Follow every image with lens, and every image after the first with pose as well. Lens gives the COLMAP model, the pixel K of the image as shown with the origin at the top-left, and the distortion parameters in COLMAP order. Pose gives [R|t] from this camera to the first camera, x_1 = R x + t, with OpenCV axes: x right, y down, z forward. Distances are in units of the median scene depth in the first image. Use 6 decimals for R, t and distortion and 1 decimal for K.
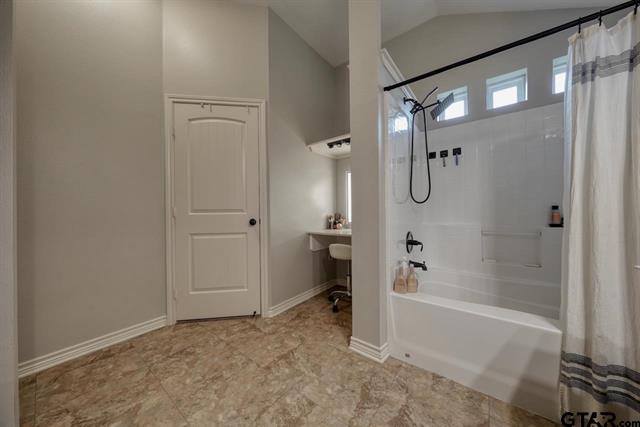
lens RADIAL K [[216.9, 0, 318.9], [0, 216.9, 212.0], [0, 0, 1]] dist [-0.000692, -0.000060]
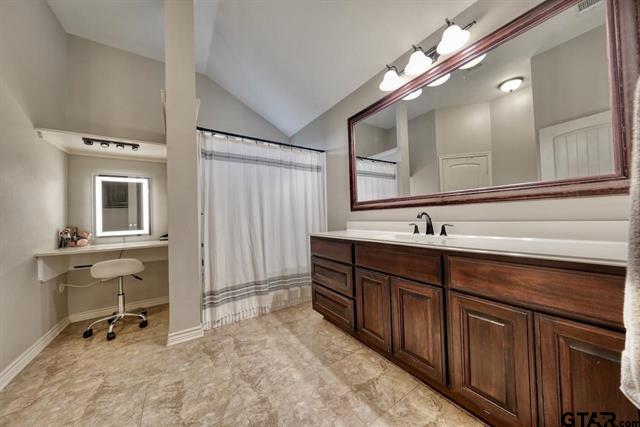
lens RADIAL K [[216.9, 0, 318.9], [0, 216.9, 212.0], [0, 0, 1]] dist [-0.000692, -0.000060]
pose [[0.325590, 0.020183, 0.945296, -0.440405], [0.033638, 0.998892, -0.032914, 0.012414], [-0.944913, 0.042514, 0.324550, -0.067292]]
